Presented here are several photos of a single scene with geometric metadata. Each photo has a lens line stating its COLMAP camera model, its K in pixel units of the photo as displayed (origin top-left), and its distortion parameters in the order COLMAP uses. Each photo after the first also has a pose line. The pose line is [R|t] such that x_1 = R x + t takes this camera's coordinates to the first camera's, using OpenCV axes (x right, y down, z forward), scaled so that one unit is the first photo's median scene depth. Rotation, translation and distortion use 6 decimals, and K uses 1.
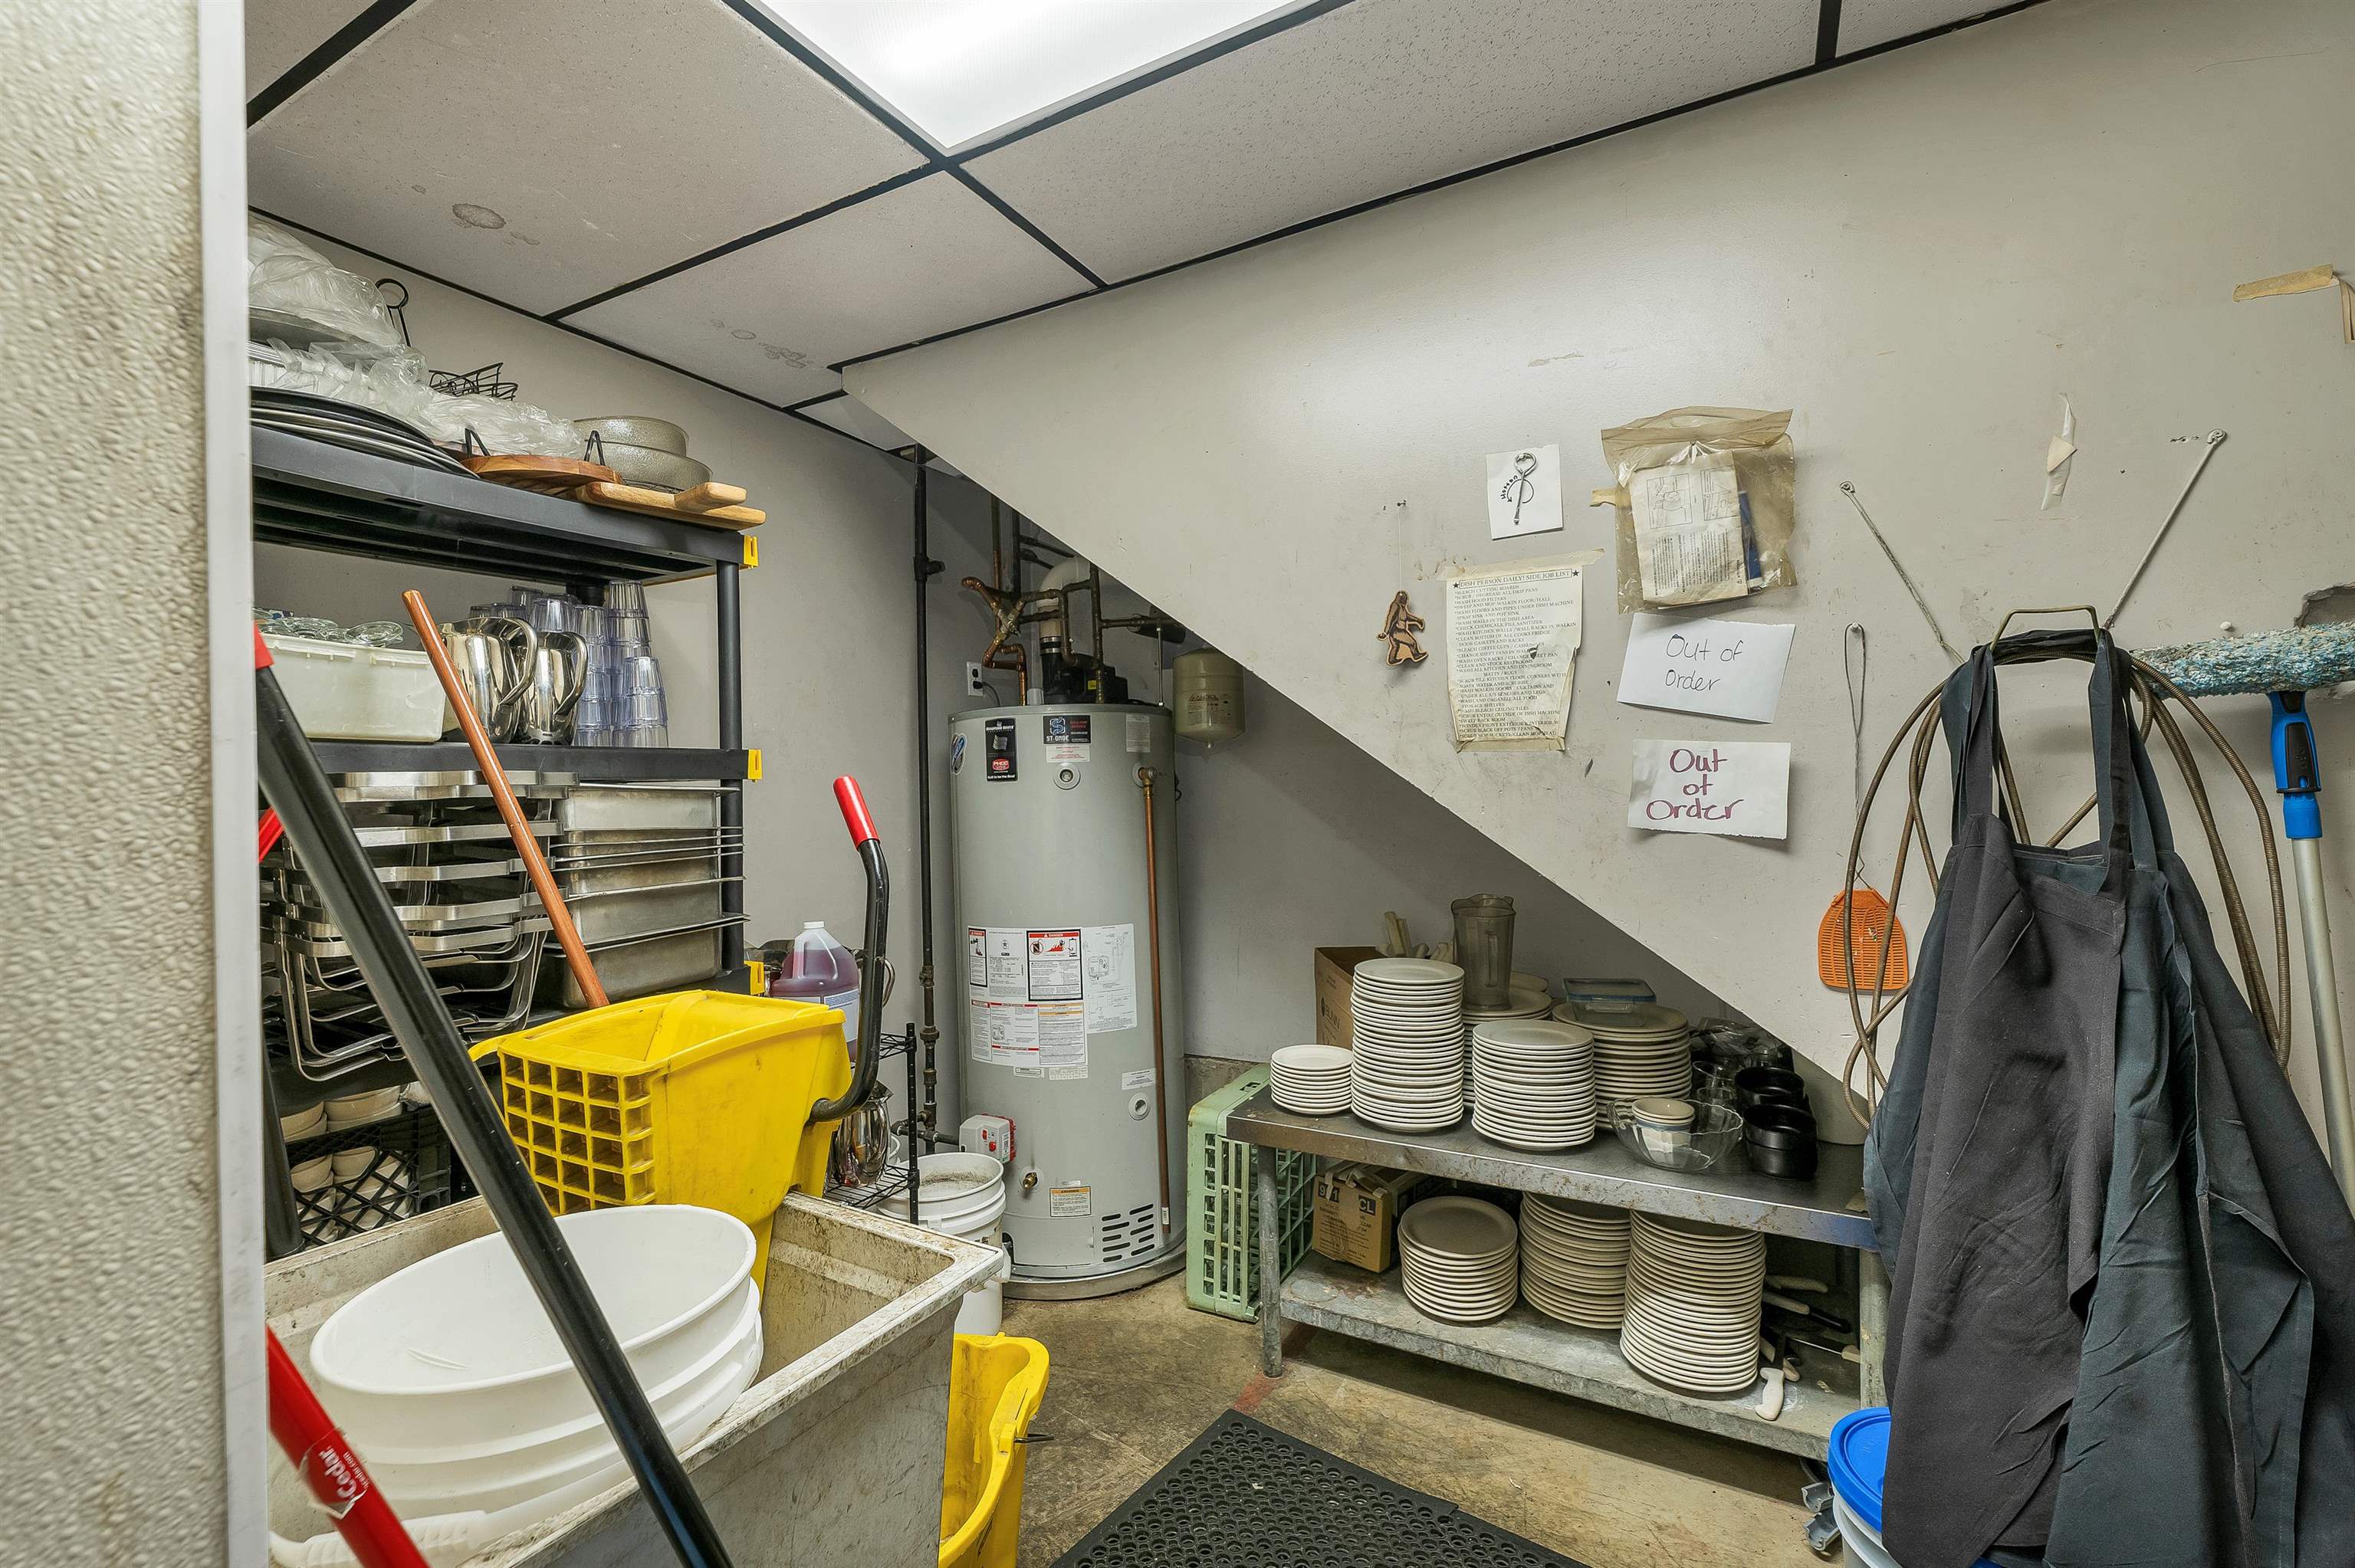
lens RADIAL K [[997.2, 0, 1176.7], [0, 997.2, 791.4], [0, 0, 1]] dist [0.001826, 0.001213]
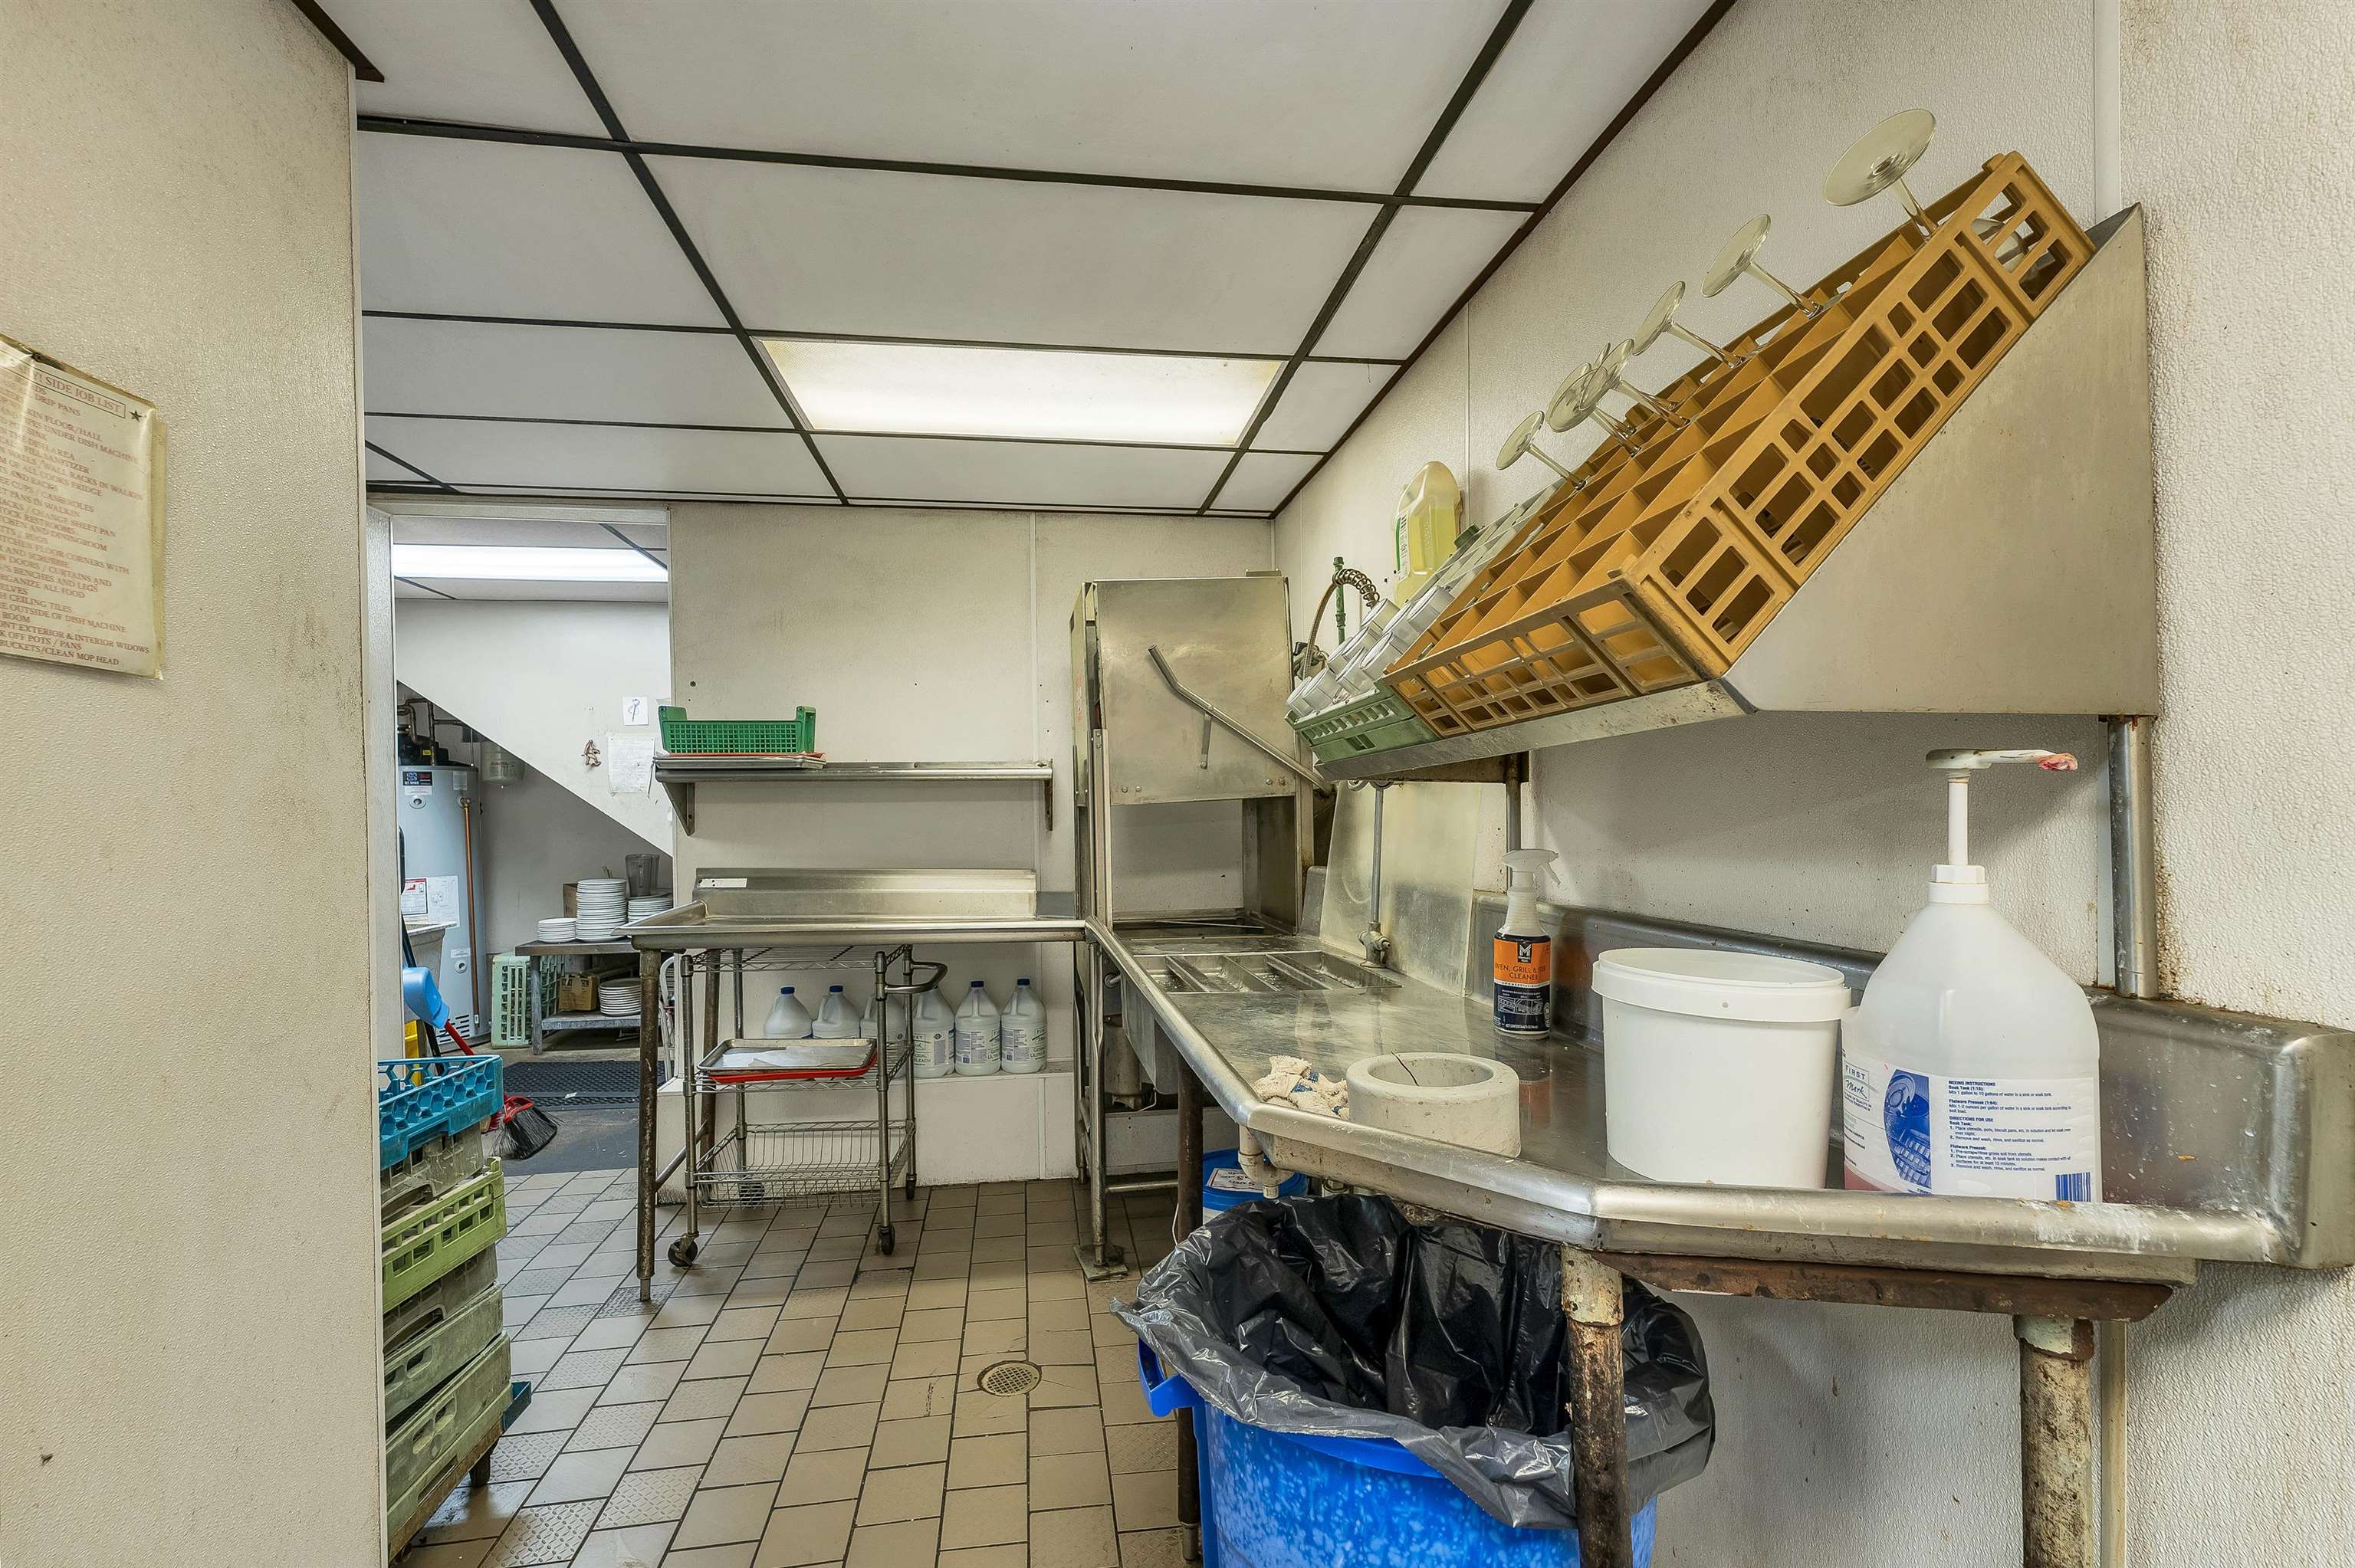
lens RADIAL K [[997.2, 0, 1161.7], [0, 997.2, 804.5], [0, 0, 1]] dist [0.001826, 0.001213]
pose [[0.799022, -0.000463, 0.601302, -0.123315], [-0.000247, 0.999999, 0.001099, -0.013371], [-0.601302, -0.001027, 0.799021, -1.505535]]
